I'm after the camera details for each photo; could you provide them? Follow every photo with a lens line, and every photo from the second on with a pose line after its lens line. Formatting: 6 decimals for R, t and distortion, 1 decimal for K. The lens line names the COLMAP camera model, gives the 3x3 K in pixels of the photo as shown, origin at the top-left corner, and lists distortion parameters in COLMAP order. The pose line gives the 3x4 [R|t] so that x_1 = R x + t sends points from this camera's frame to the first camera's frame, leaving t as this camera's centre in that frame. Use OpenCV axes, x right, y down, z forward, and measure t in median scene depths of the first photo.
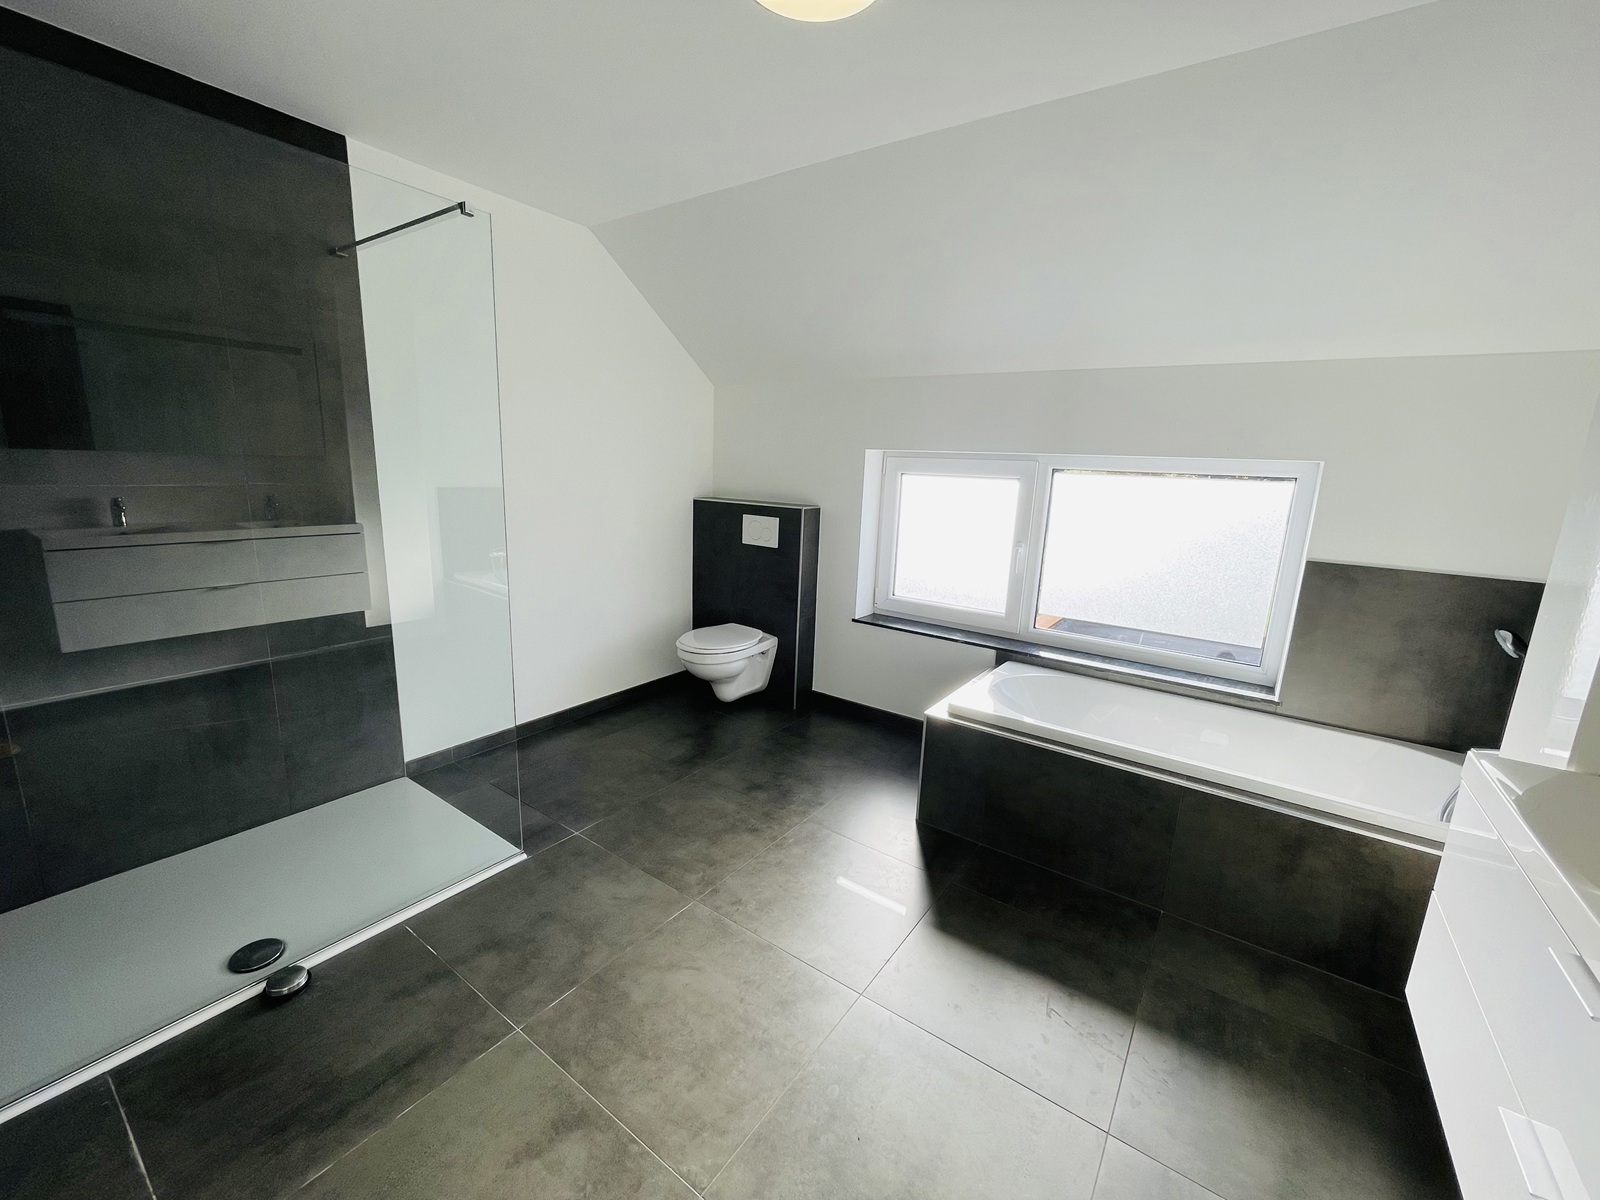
lens RADIAL K [[646.4, 0, 800.0], [0, 646.4, 600.0], [0, 0, 1]] dist [-0.003048, 0.000068]
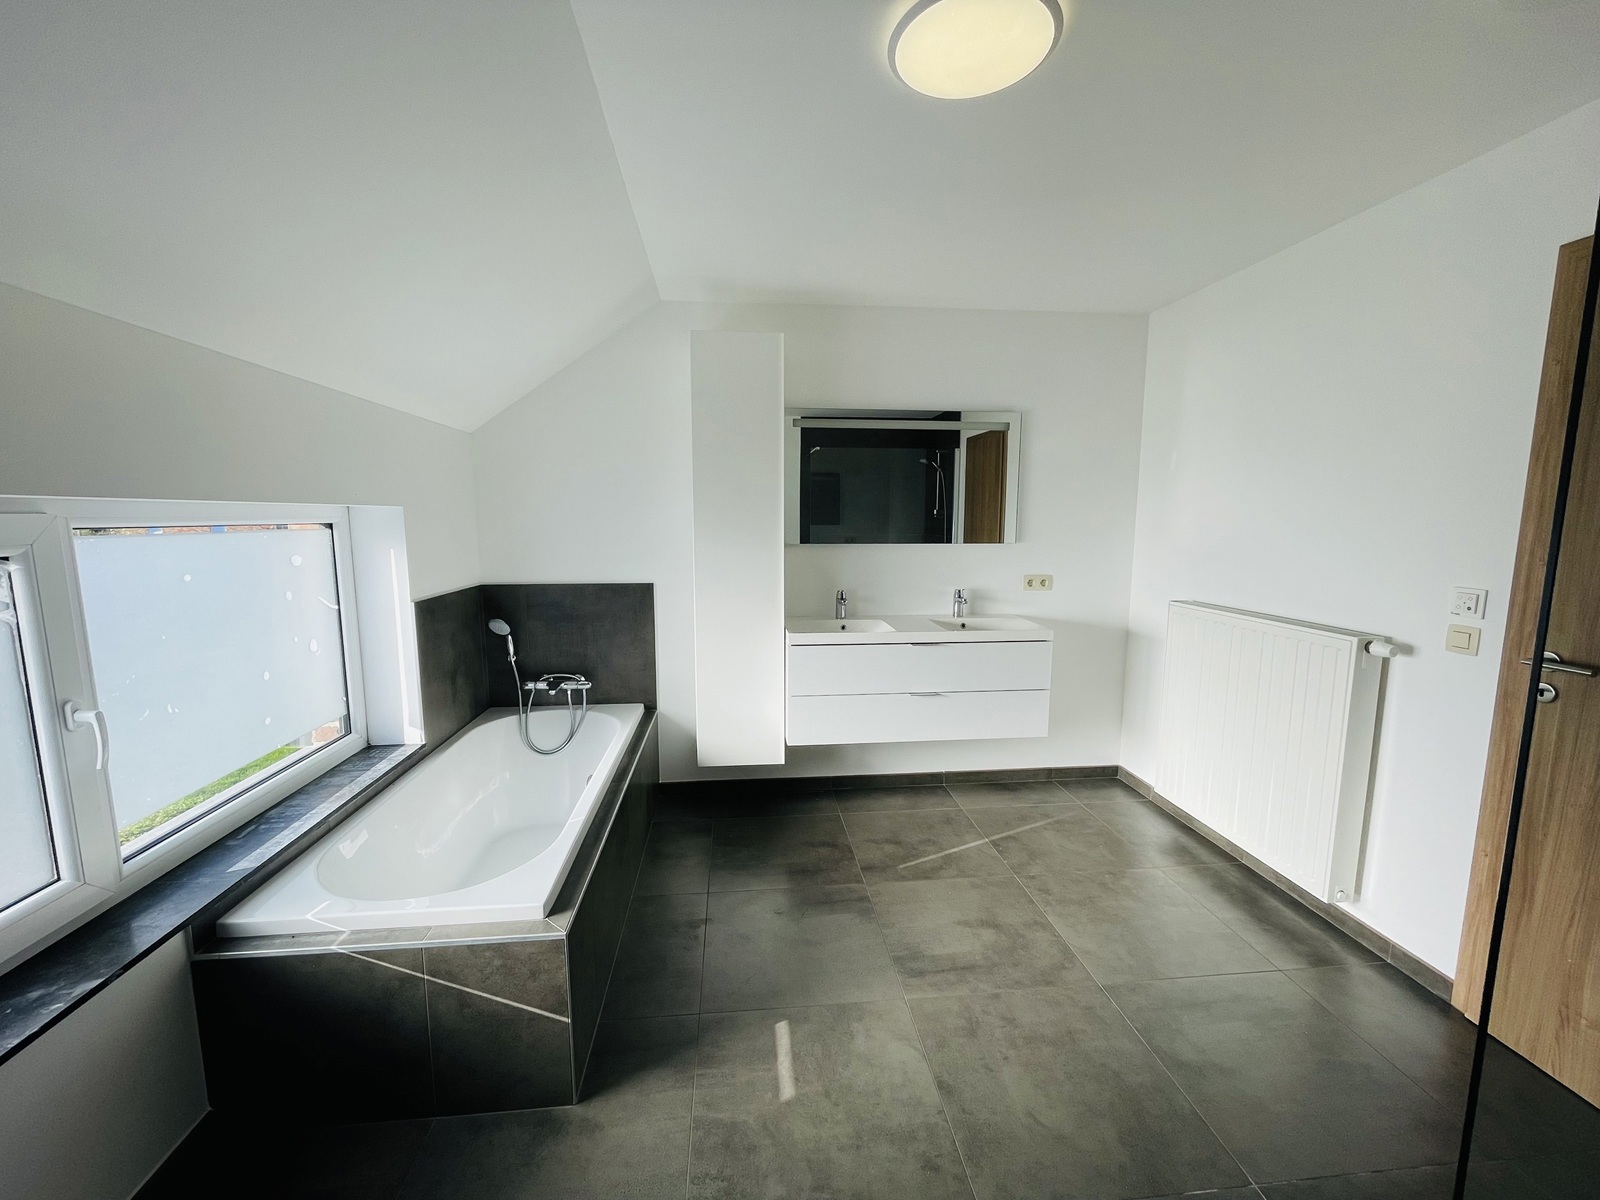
lens RADIAL K [[646.4, 0, 800.0], [0, 646.4, 600.0], [0, 0, 1]] dist [-0.003048, 0.000068]
pose [[-0.655572, -0.138079, 0.742401, -0.428022], [0.129964, 0.947839, 0.291051, -0.322958], [-0.743864, 0.287290, -0.603432, 1.323243]]
